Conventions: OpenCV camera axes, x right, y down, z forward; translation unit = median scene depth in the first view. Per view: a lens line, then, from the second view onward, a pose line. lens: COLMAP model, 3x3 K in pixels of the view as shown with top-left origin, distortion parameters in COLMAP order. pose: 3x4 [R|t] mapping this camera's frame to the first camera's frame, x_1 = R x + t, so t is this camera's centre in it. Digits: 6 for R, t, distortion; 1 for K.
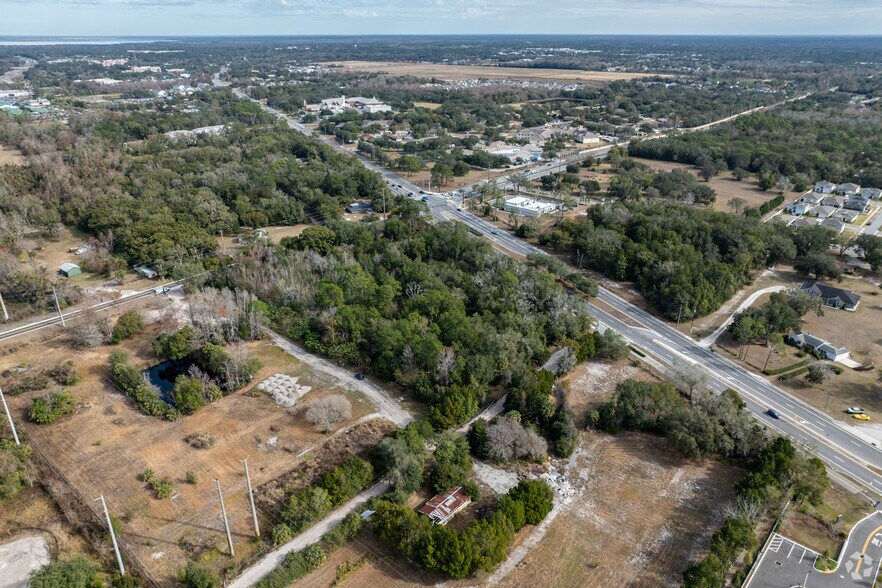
lens RADIAL K [[630.4, 0, 443.5], [0, 630.4, 279.3], [0, 0, 1]] dist [-0.005126, -0.001325]
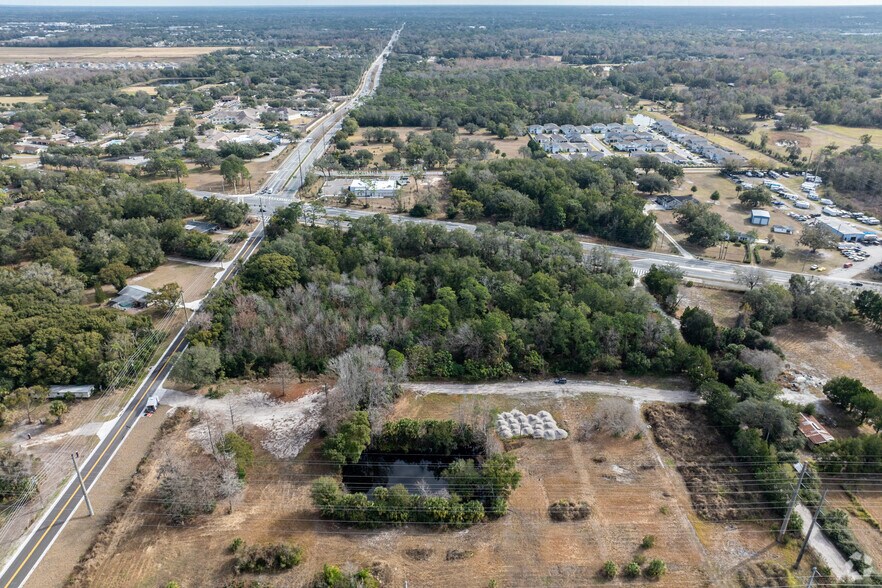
lens RADIAL K [[630.4, 0, 443.5], [0, 630.4, 279.3], [0, 0, 1]] dist [-0.005126, -0.001325]
pose [[0.727664, -0.275433, 0.628205, -0.640536], [0.250756, 0.959264, 0.130127, -0.120679], [-0.638456, 0.062837, 0.767089, 0.320026]]
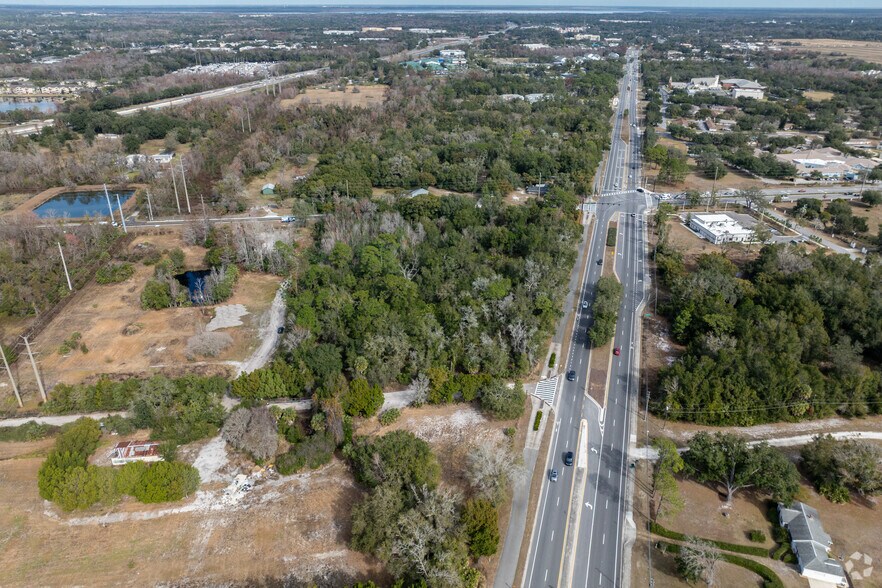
lens RADIAL K [[630.4, 0, 443.5], [0, 630.4, 279.3], [0, 0, 1]] dist [-0.005126, -0.001325]
pose [[0.744417, 0.272912, -0.609395, 0.549730], [-0.249497, 0.960240, 0.125257, -0.100605], [0.619350, 0.058798, 0.782910, 0.277979]]
